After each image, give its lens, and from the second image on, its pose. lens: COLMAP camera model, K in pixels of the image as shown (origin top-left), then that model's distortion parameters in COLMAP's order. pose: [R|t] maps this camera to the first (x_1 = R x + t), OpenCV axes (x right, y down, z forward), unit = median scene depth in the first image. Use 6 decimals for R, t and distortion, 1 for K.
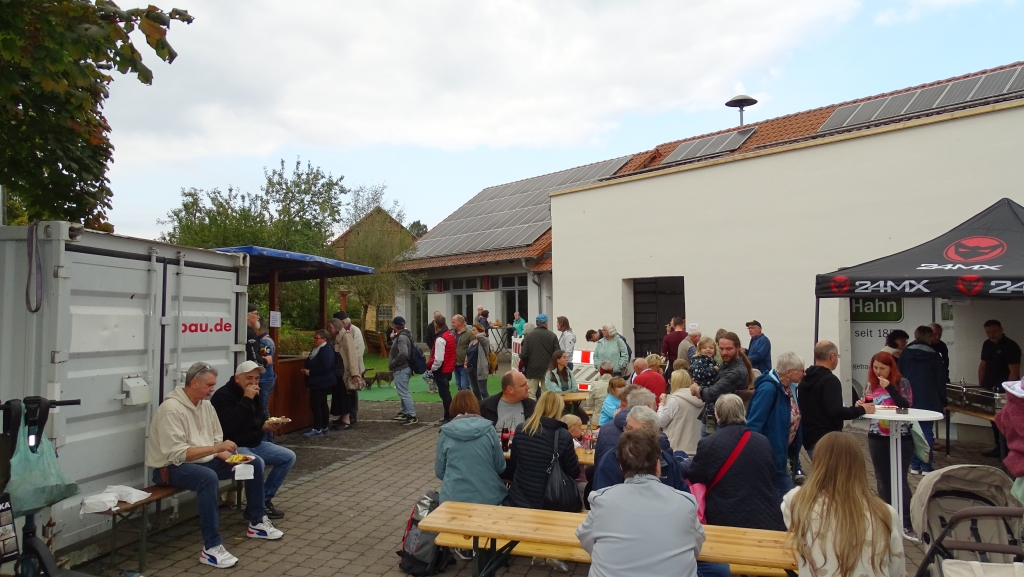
lens RADIAL K [[740.7, 0, 512.0], [0, 740.7, 288.5], [0, 0, 1]] dist [-0.003939, 0.007275]
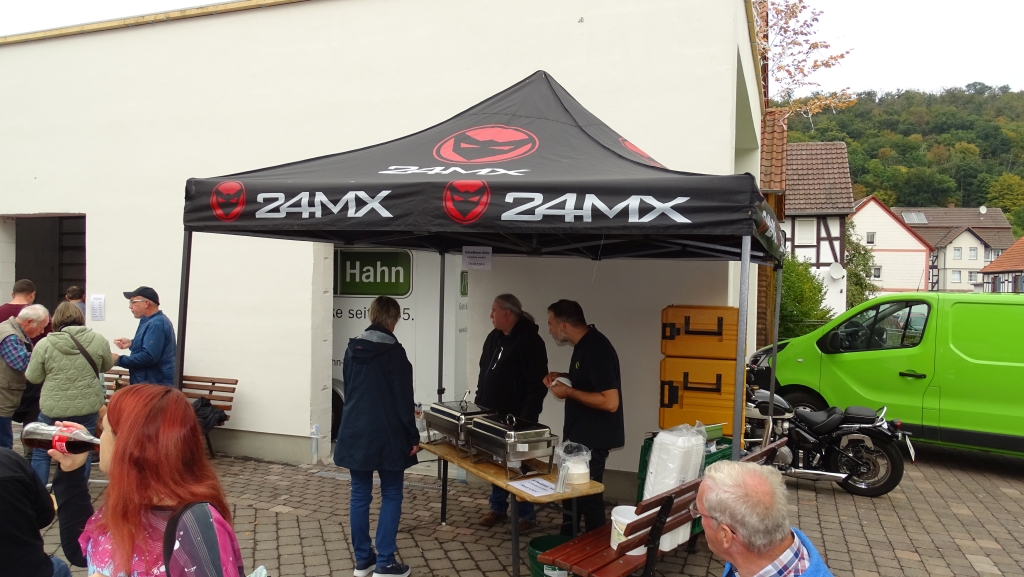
lens RADIAL K [[740.7, 0, 512.0], [0, 740.7, 288.5], [0, 0, 1]] dist [-0.003939, 0.007275]
pose [[0.853975, 0.029760, 0.519462, 0.296926], [-0.042087, 0.999042, 0.011955, 0.029609], [-0.518608, -0.032072, 0.854410, 0.434807]]
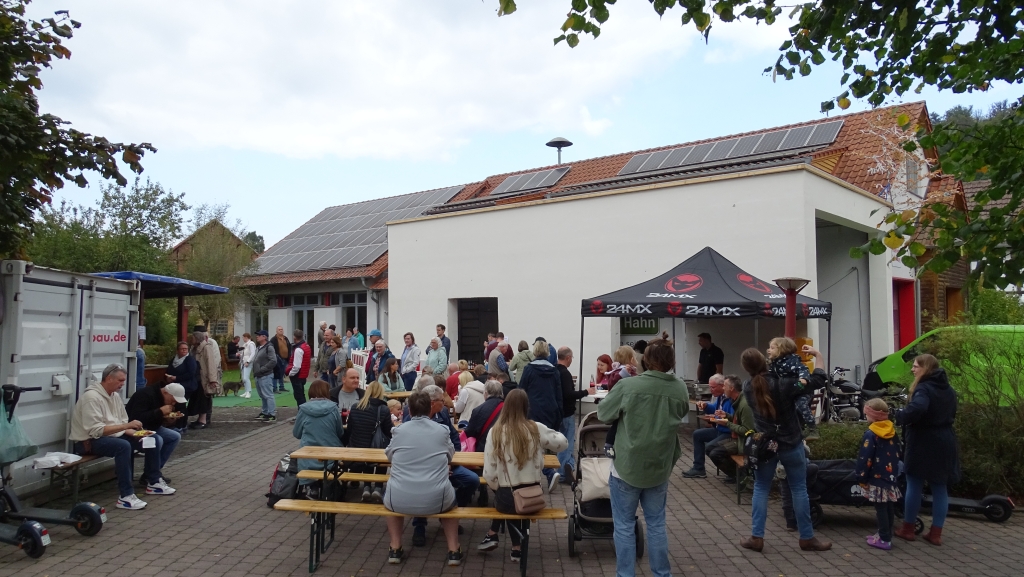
lens RADIAL K [[740.7, 0, 512.0], [0, 740.7, 288.5], [0, 0, 1]] dist [-0.003939, 0.007275]
pose [[0.977571, 0.012807, 0.210216, 0.001948], [-0.008585, 0.999743, -0.020982, -0.007802], [-0.210430, 0.018707, 0.977430, -0.251349]]
